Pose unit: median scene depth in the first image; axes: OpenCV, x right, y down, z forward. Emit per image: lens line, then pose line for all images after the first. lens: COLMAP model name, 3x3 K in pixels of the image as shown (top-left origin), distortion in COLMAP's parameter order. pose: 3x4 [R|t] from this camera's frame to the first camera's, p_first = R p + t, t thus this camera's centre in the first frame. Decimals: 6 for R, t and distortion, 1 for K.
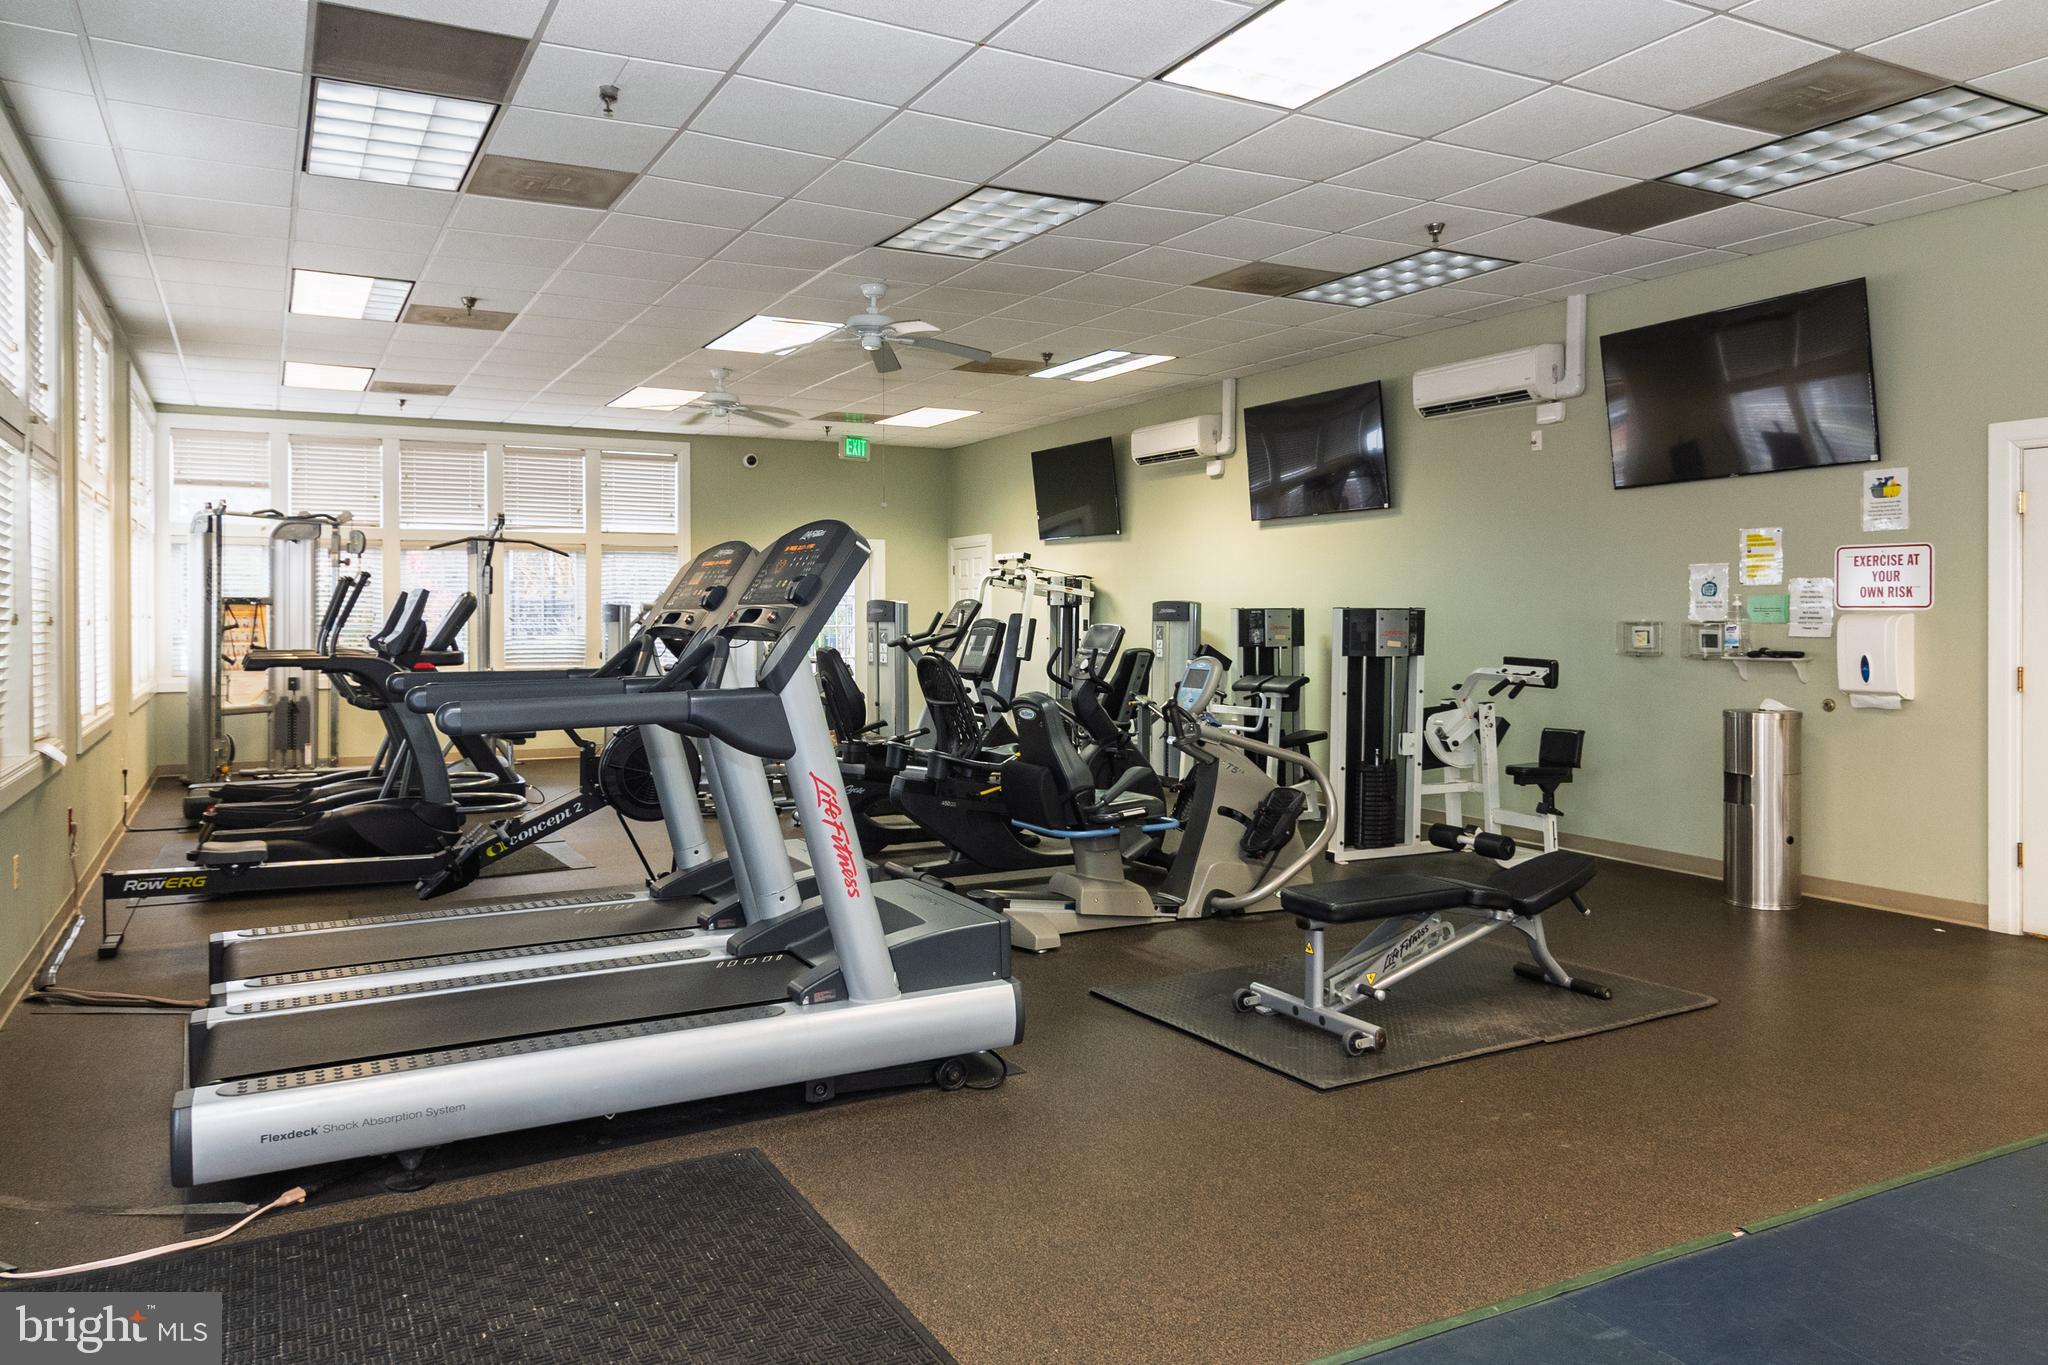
lens RADIAL K [[1425.9, 0, 1037.3], [0, 1425.9, 607.2], [0, 0, 1]] dist [0.002964, -0.000776]
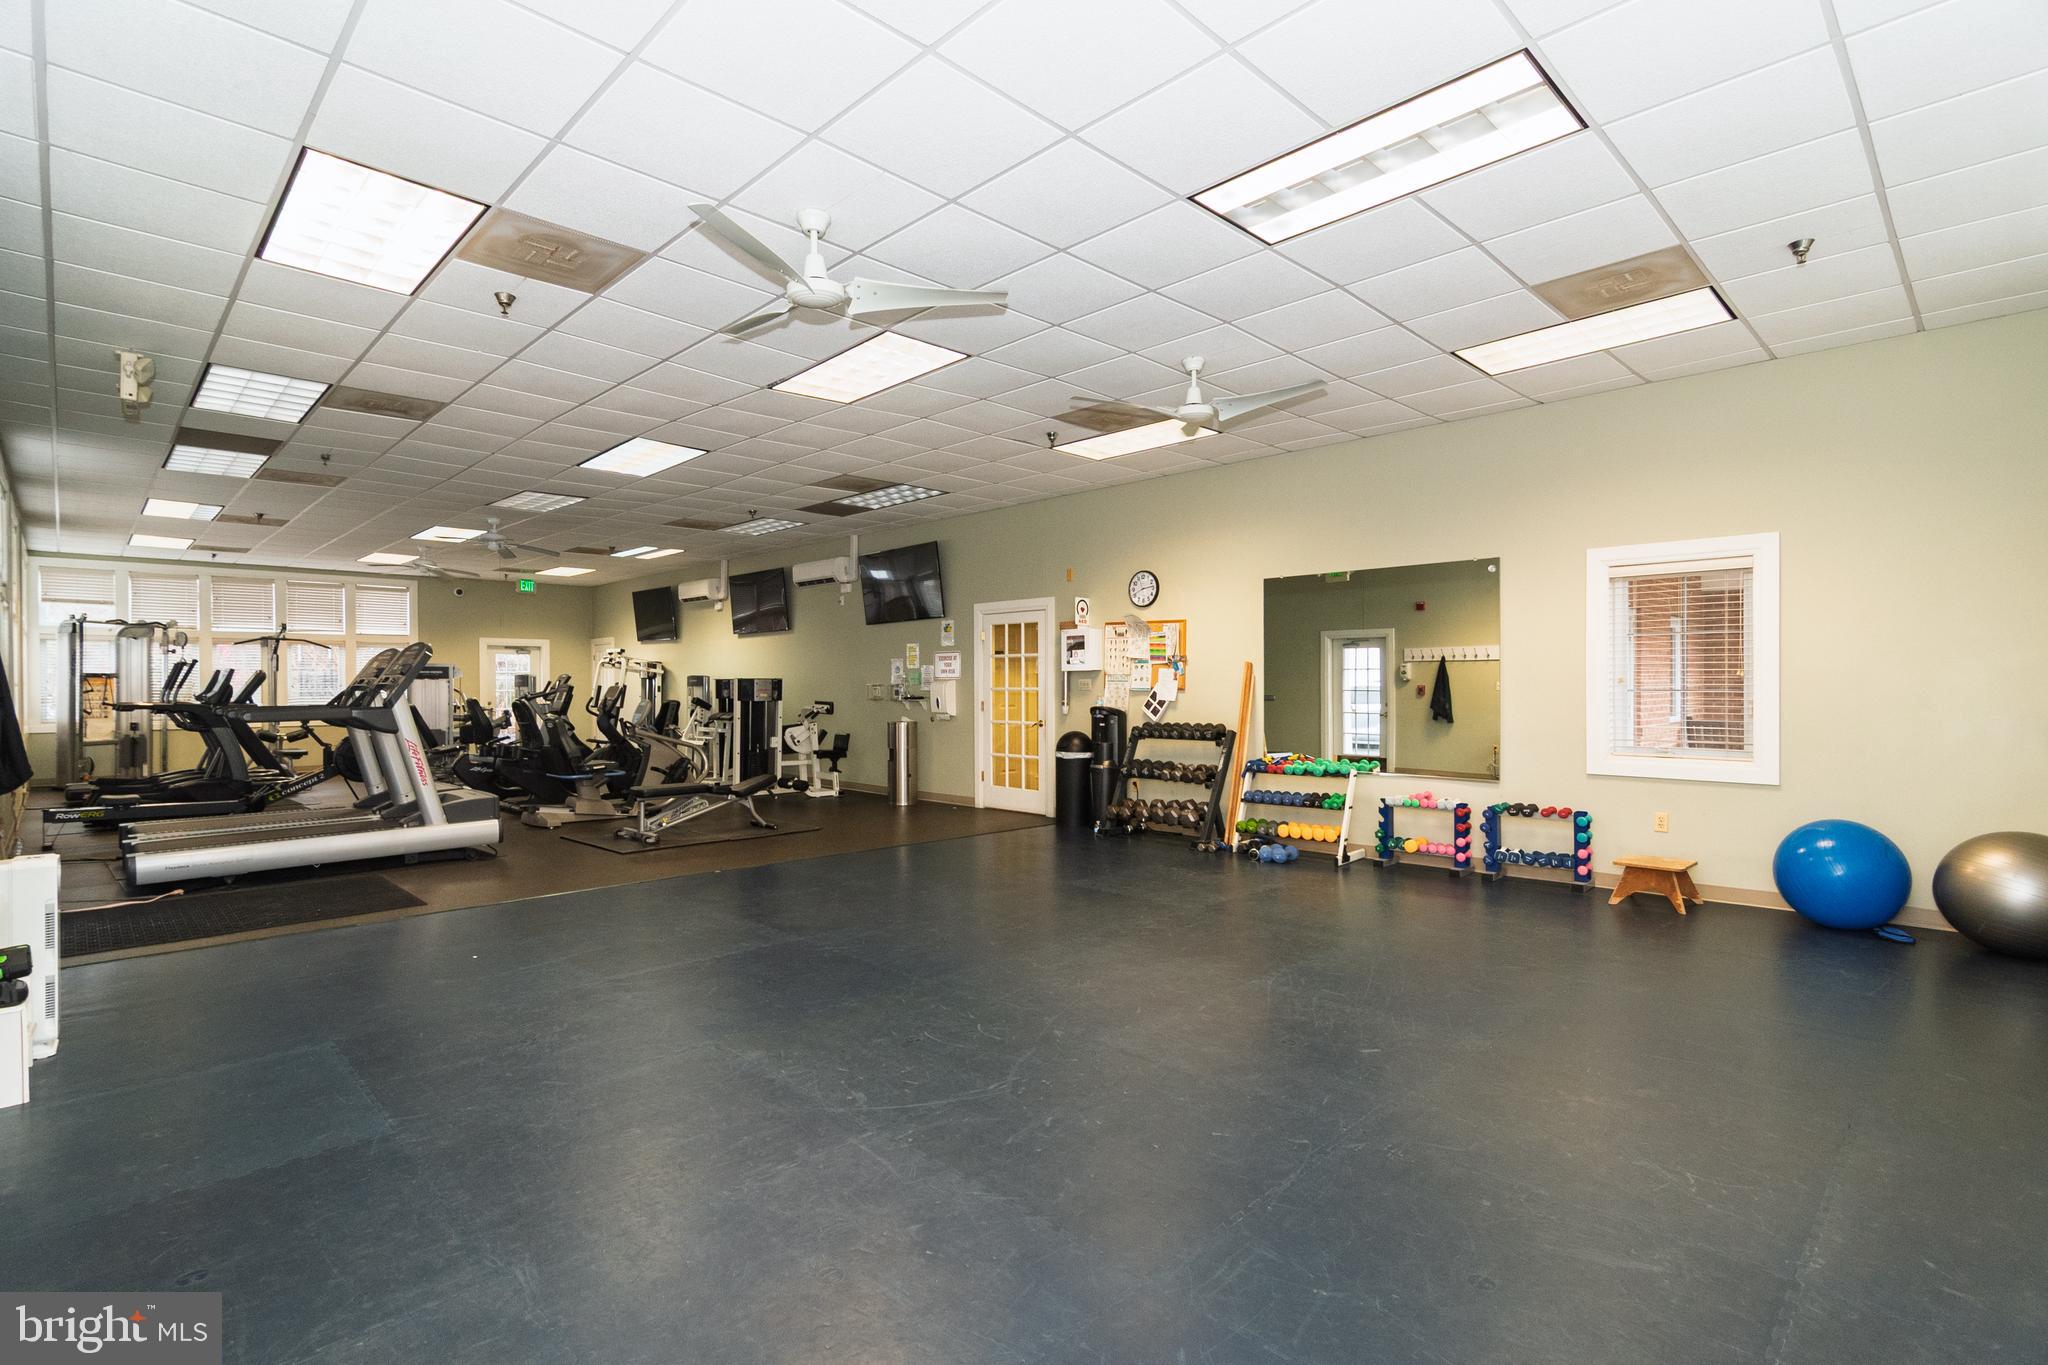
lens RADIAL K [[981.3, 0, 1024.1], [0, 981.3, 687.9], [0, 0, 1]] dist [-0.000332, 0.001320]
pose [[0.962095, -0.002477, 0.272704, 0.218313], [0.000781, 0.999980, 0.006326, 0.005603], [-0.272714, -0.005873, 0.962077, -0.518987]]
